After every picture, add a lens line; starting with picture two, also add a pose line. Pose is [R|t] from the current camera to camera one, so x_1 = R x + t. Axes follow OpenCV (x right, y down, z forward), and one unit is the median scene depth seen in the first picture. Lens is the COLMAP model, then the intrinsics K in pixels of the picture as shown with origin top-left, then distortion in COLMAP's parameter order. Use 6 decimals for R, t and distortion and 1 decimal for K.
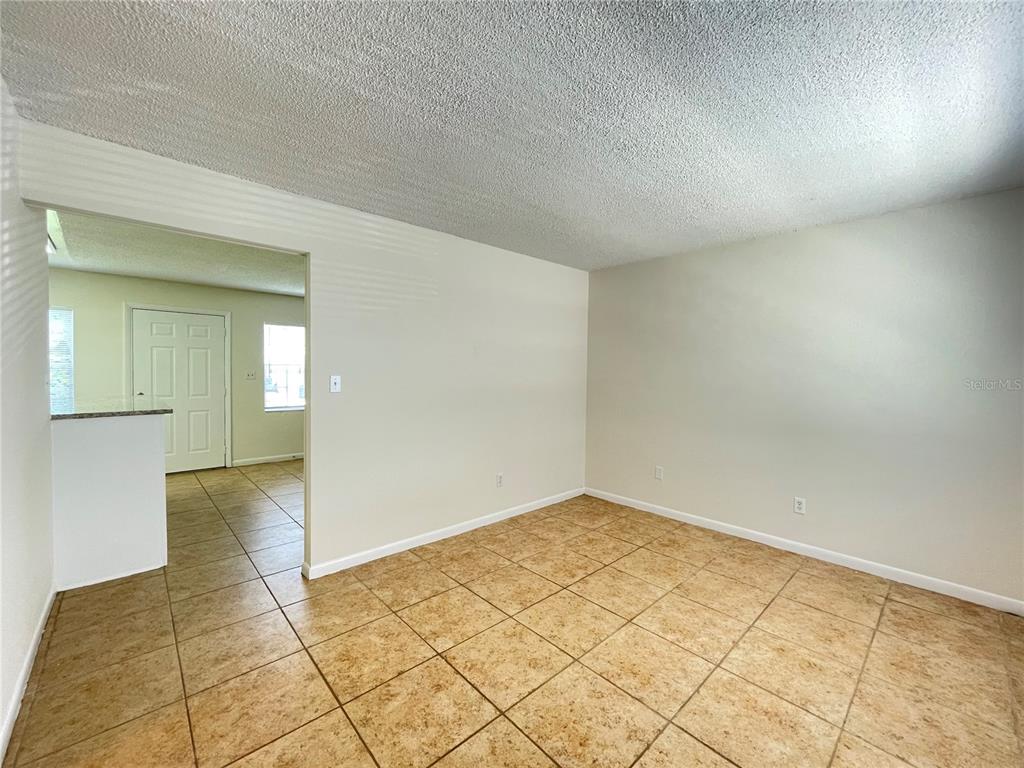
lens RADIAL K [[417.2, 0, 513.8], [0, 417.2, 382.2], [0, 0, 1]] dist [-0.001572, -0.000147]
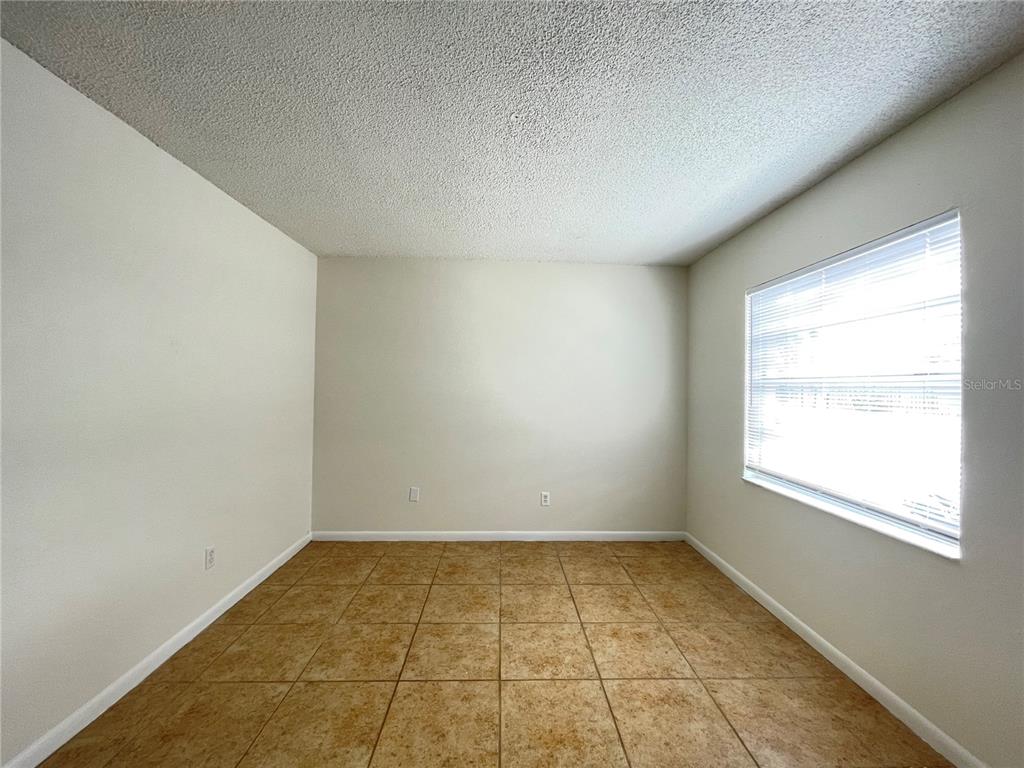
lens RADIAL K [[417.2, 0, 511.7], [0, 417.2, 380.7], [0, 0, 1]] dist [-0.001572, -0.000147]
pose [[0.659690, 0.006364, 0.751511, -0.249793], [0.018235, 0.999534, -0.024472, -0.003660], [-0.751317, 0.029848, 0.659266, 0.307154]]
